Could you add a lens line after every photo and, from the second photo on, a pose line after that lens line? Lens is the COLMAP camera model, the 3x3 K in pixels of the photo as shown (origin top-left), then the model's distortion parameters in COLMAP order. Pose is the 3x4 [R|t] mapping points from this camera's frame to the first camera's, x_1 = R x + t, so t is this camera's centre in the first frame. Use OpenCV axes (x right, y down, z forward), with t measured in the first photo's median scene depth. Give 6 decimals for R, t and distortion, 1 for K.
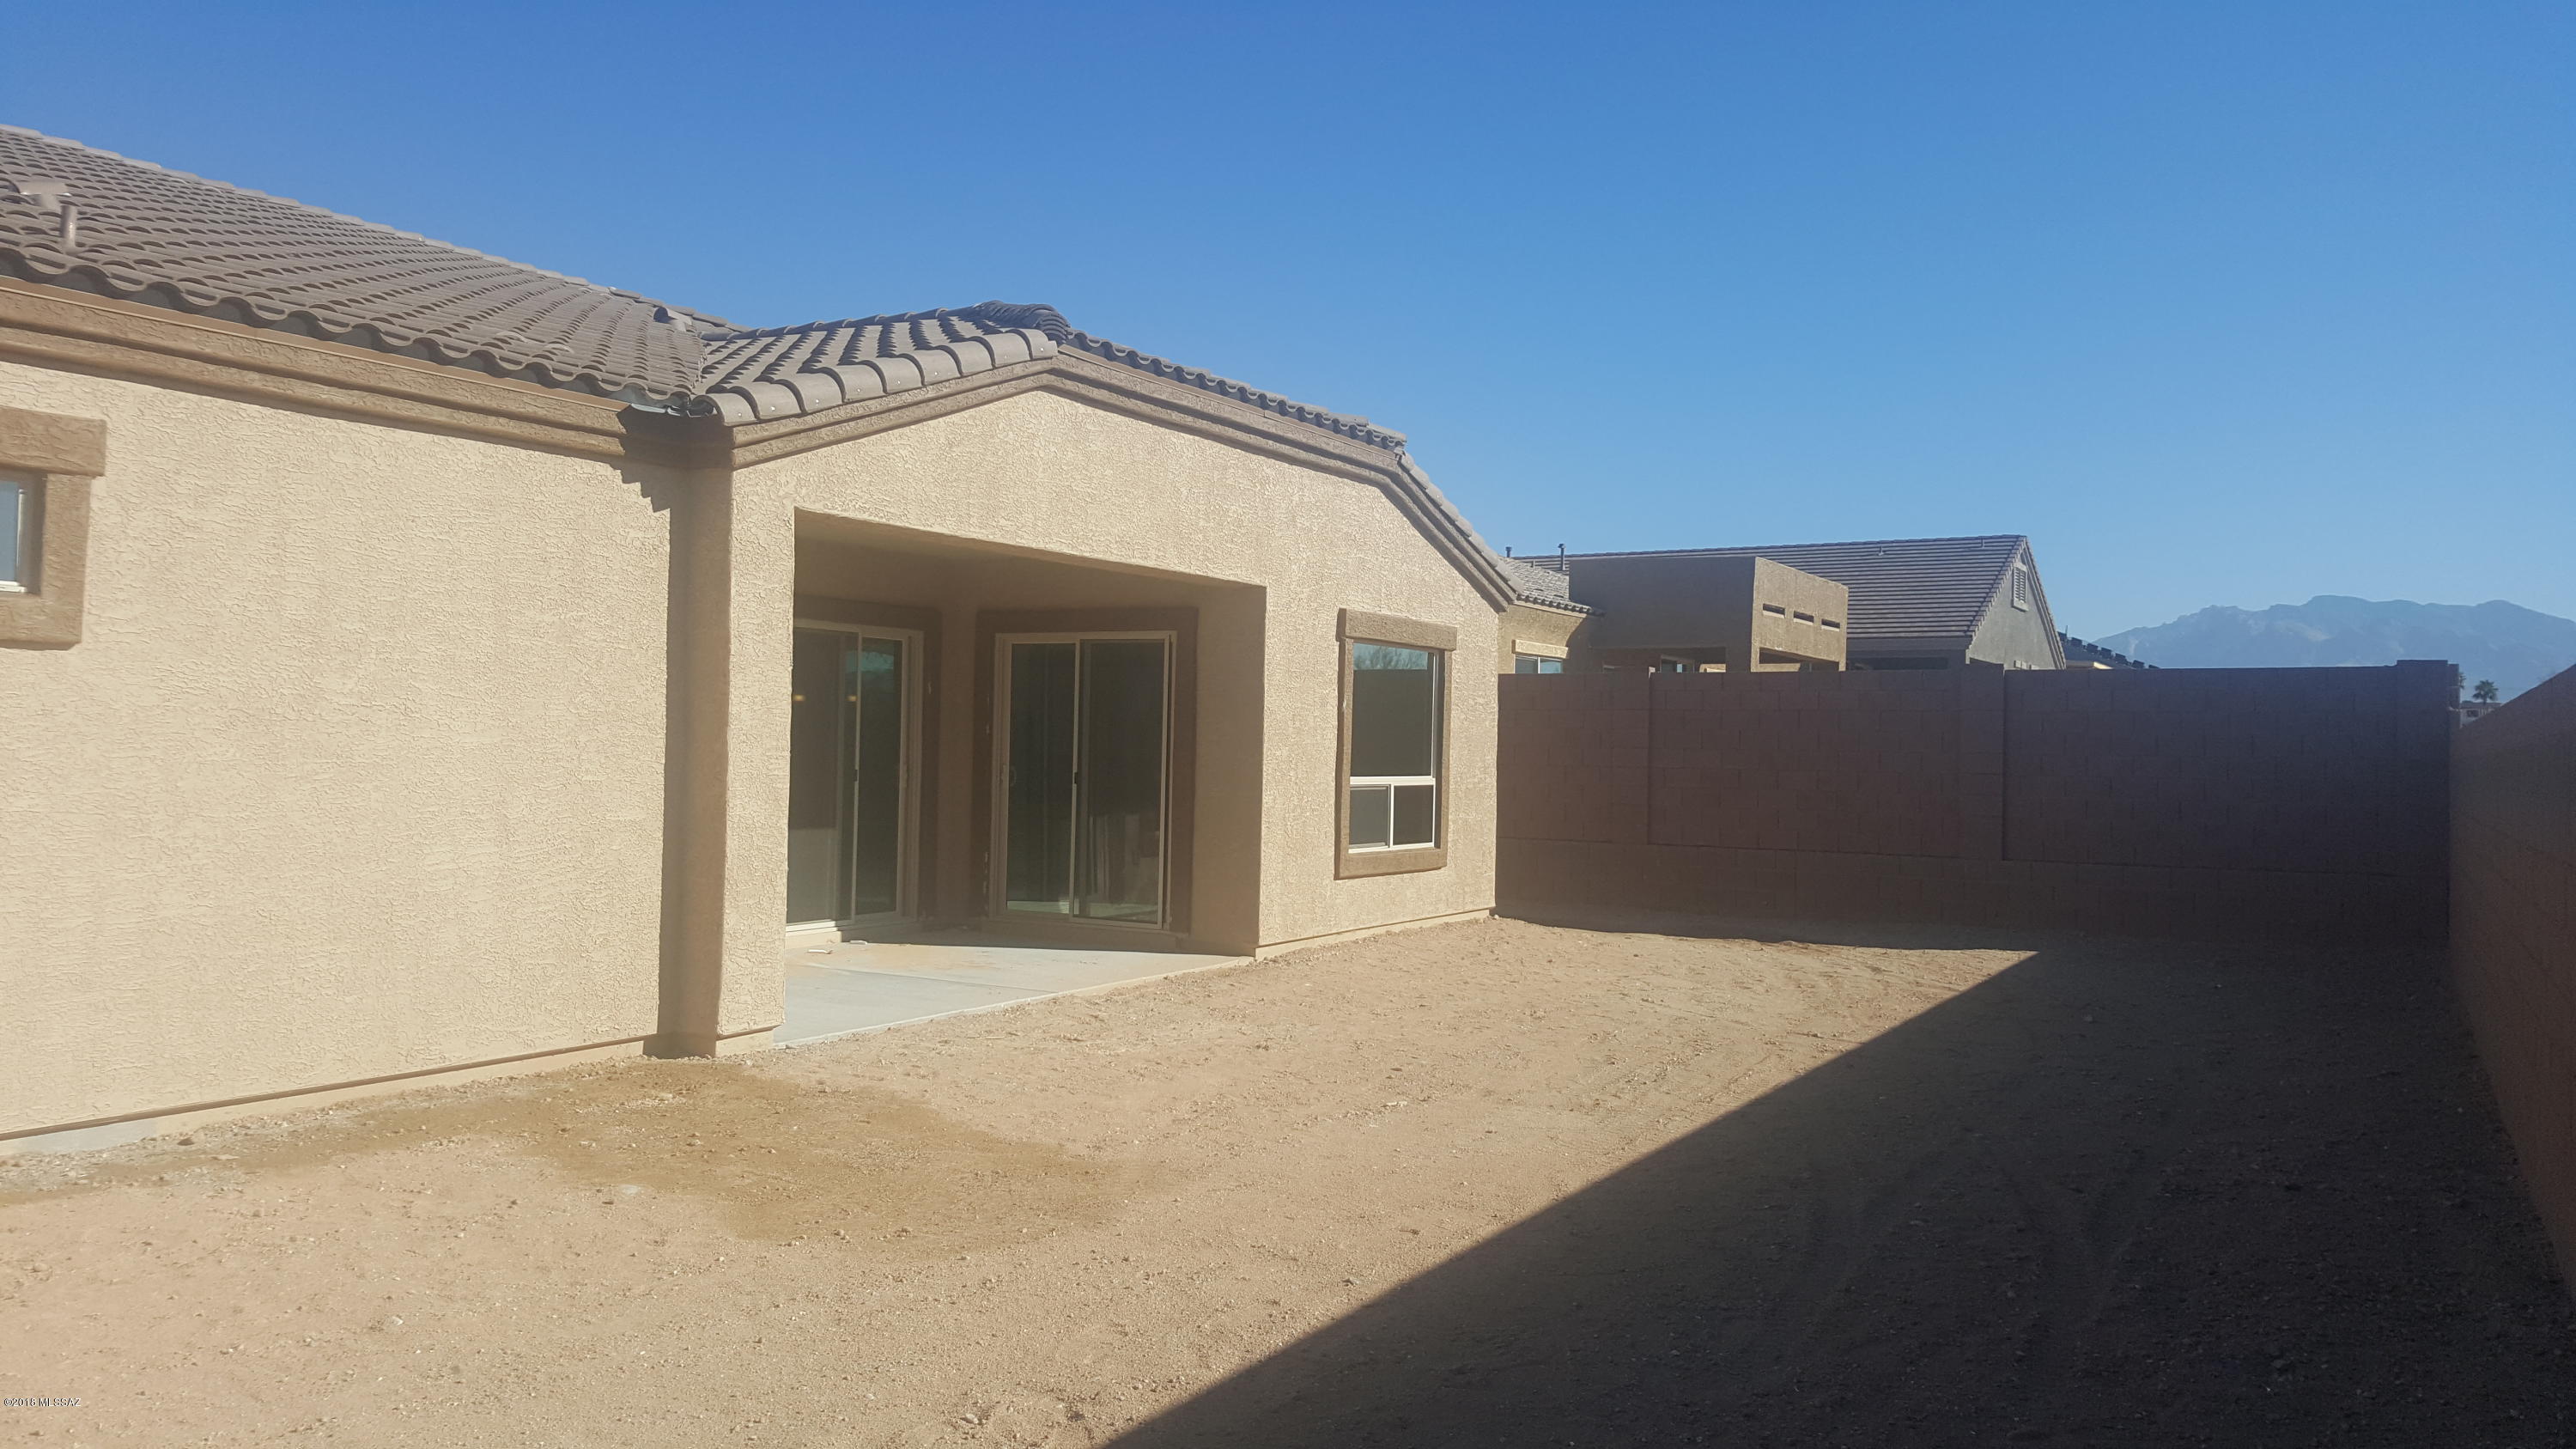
lens RADIAL K [[1872.7, 0, 1291.3], [0, 1872.7, 719.7], [0, 0, 1]] dist [0.057435, -0.118997]
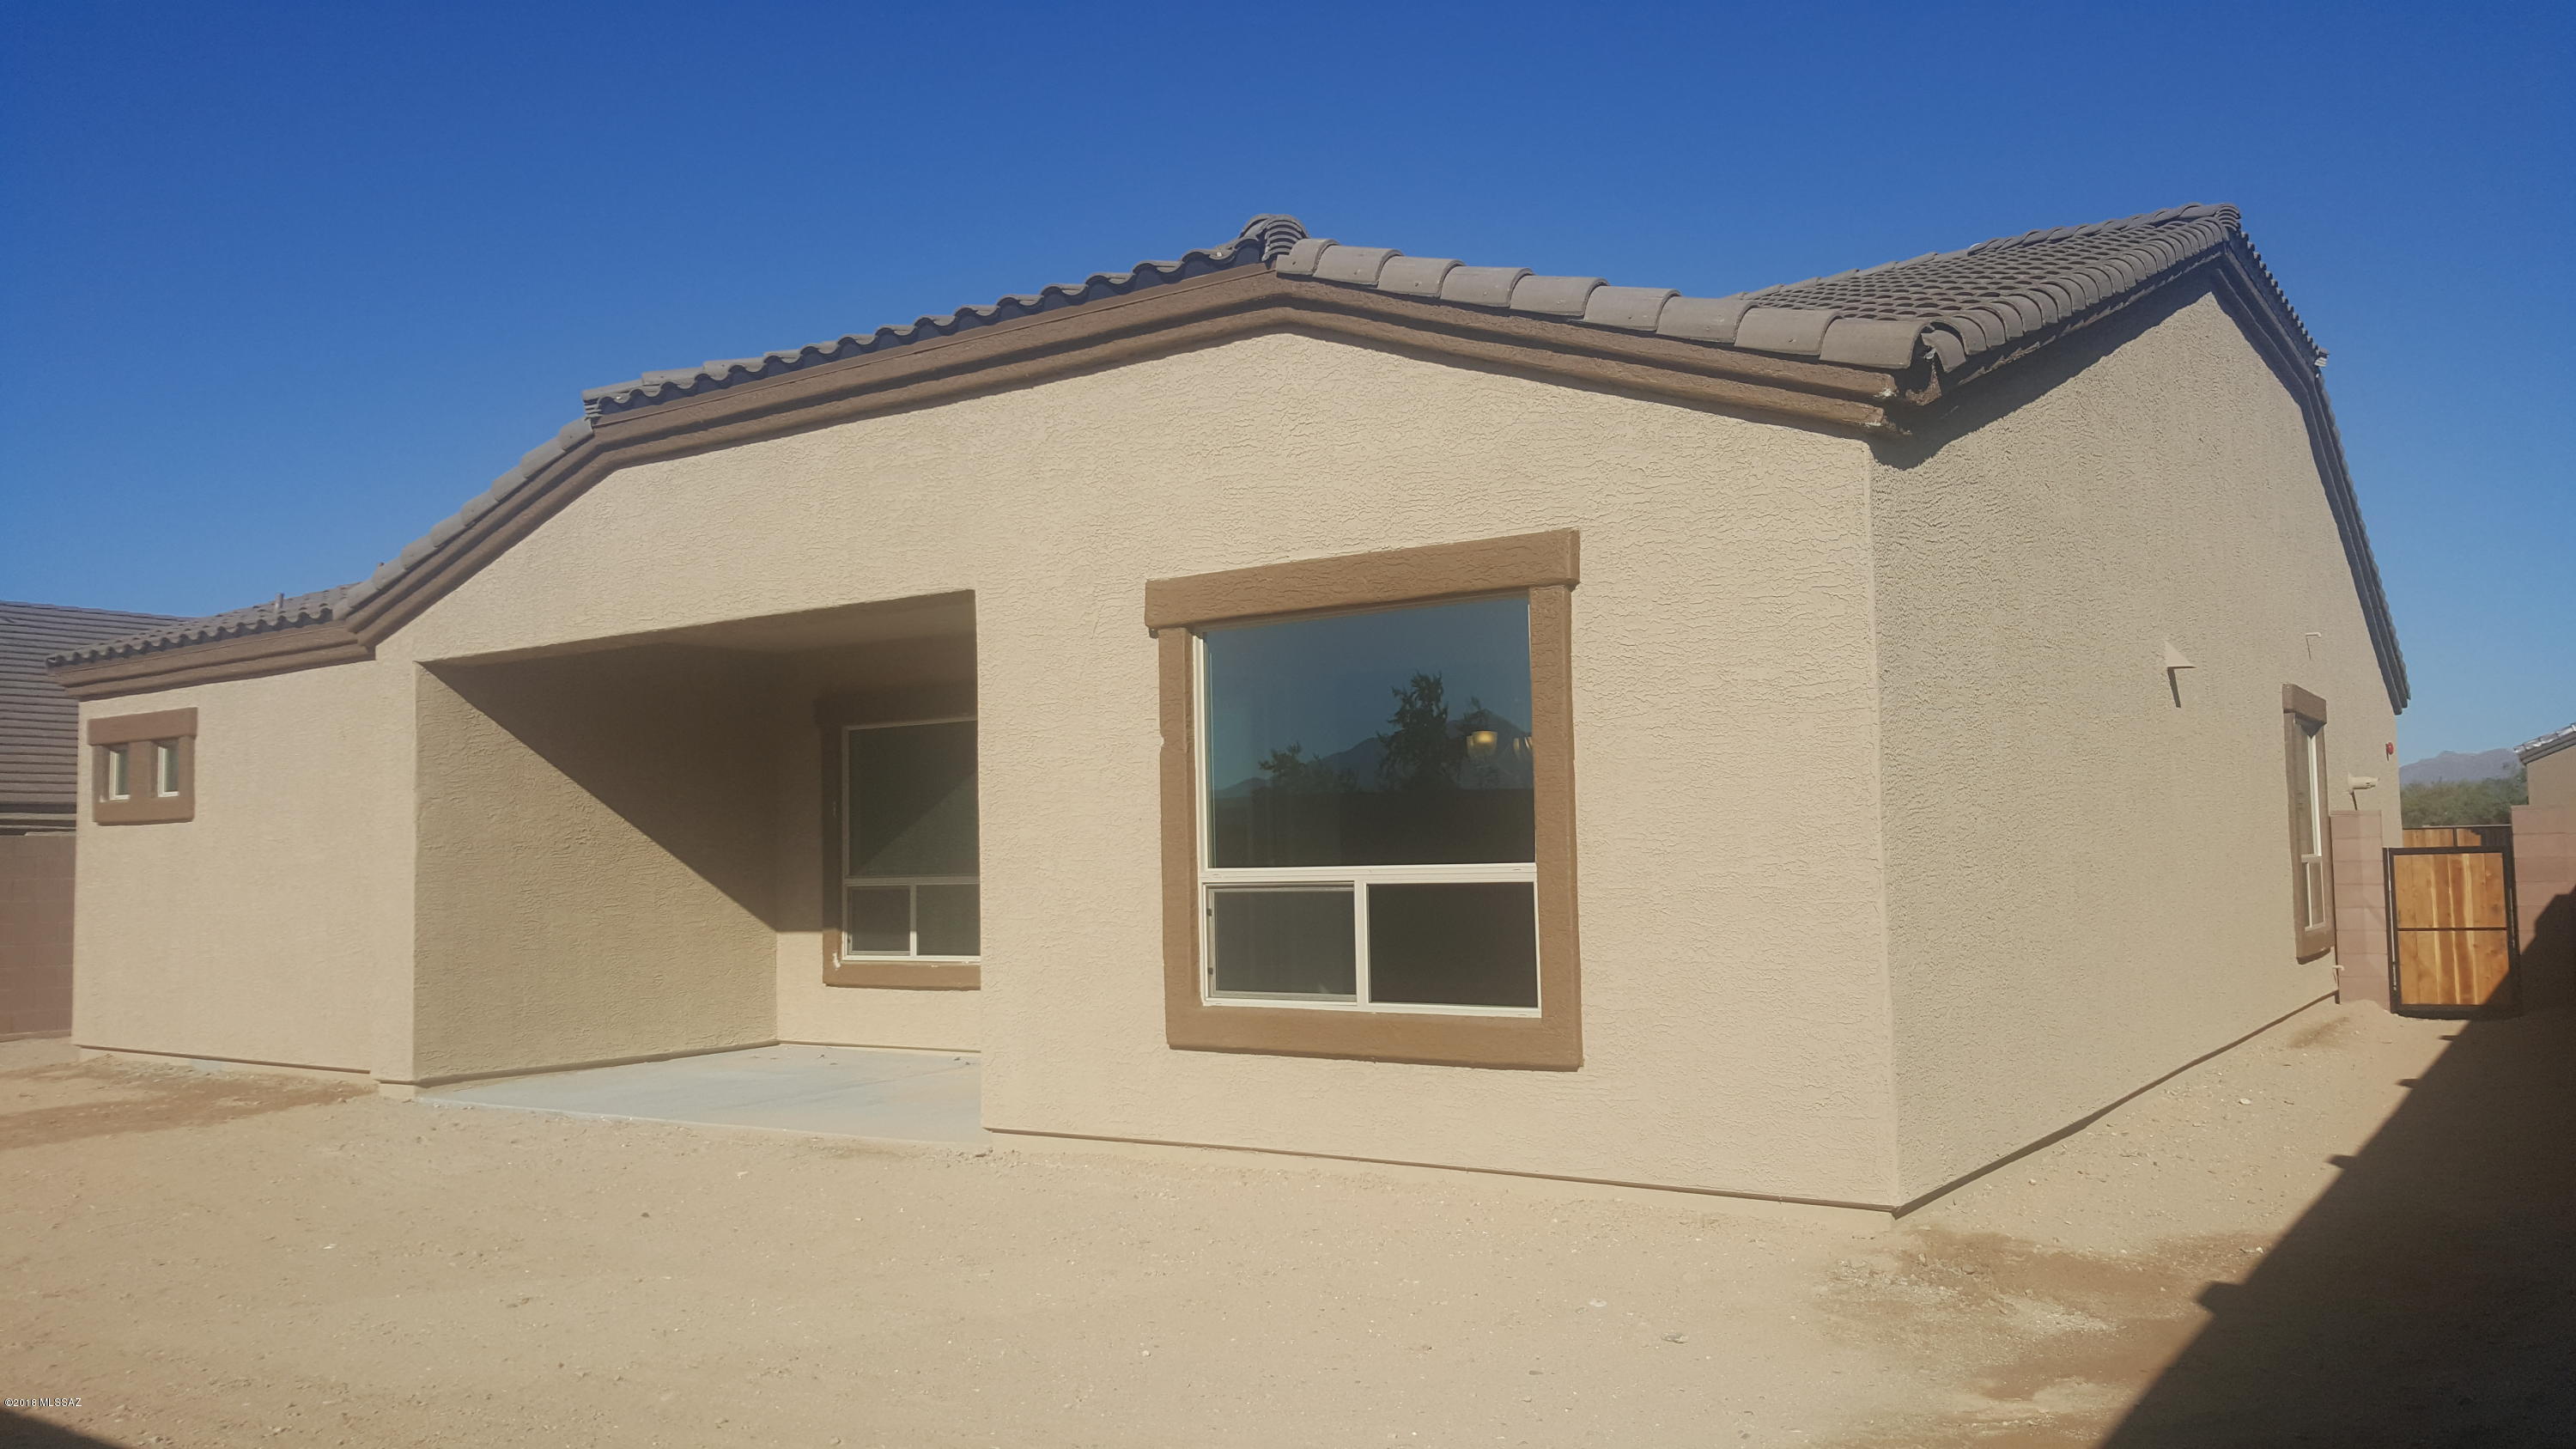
lens RADIAL K [[1872.7, 0, 1298.8], [0, 1872.7, 754.5], [0, 0, 1]] dist [0.057435, -0.118997]
pose [[-0.073957, -0.068998, -0.994872, 0.573066], [0.037424, 0.996709, -0.071908, 0.036632], [0.996559, -0.042550, -0.071132, 1.034358]]
